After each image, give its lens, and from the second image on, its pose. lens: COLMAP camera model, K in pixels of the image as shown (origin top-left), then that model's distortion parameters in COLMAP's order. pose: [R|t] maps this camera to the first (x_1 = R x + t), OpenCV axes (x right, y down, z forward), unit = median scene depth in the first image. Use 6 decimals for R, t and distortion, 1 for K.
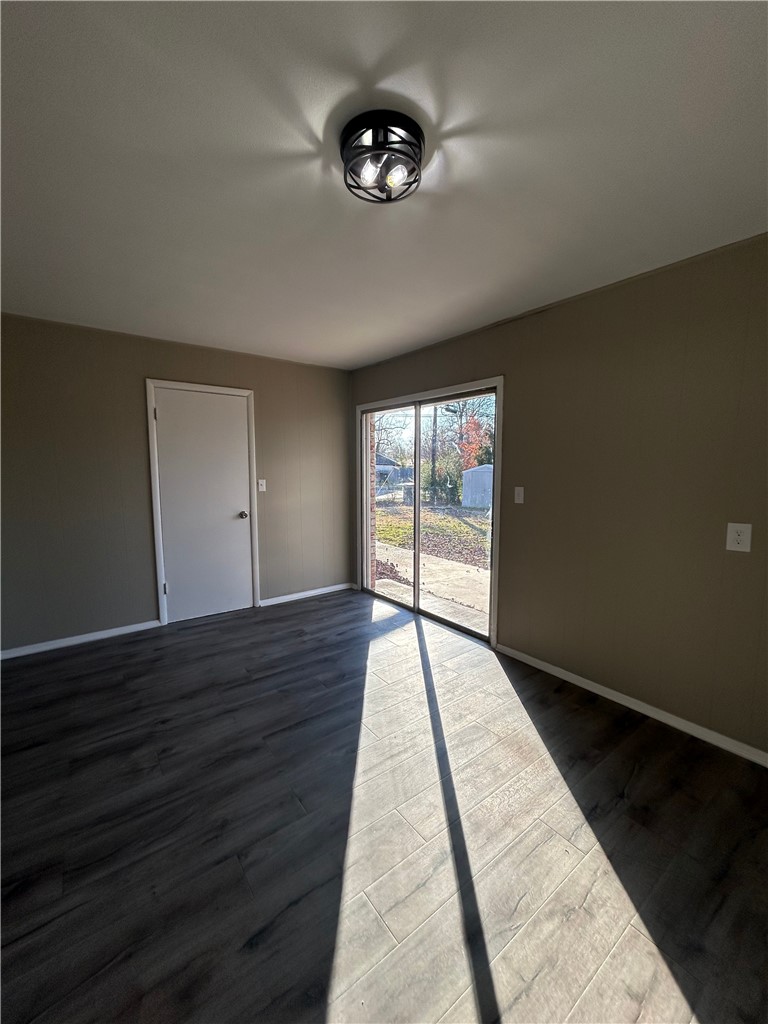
lens RADIAL K [[411.0, 0, 385.8], [0, 411.0, 511.3], [0, 0, 1]] dist [-0.001867, 0.000080]
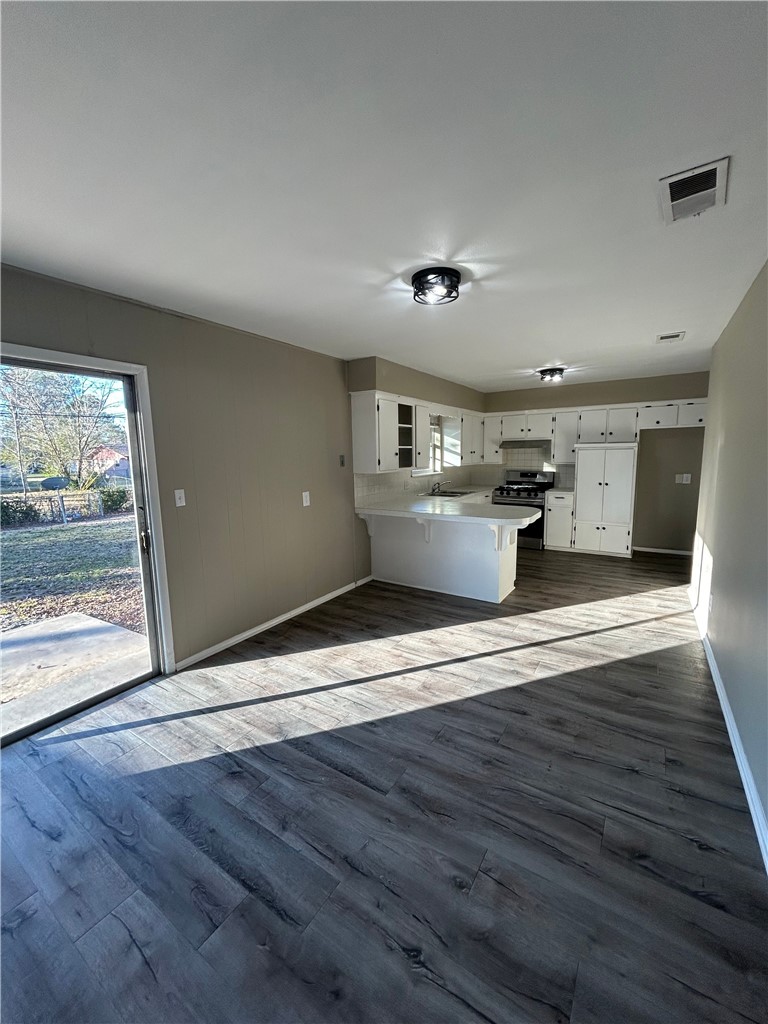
lens RADIAL K [[411.0, 0, 385.8], [0, 411.0, 511.3], [0, 0, 1]] dist [-0.001867, 0.000080]
pose [[-0.343525, -0.122630, 0.931103, -1.225976], [0.124535, 0.976735, 0.174587, -0.192727], [-0.930850, 0.175929, -0.320261, 1.416819]]
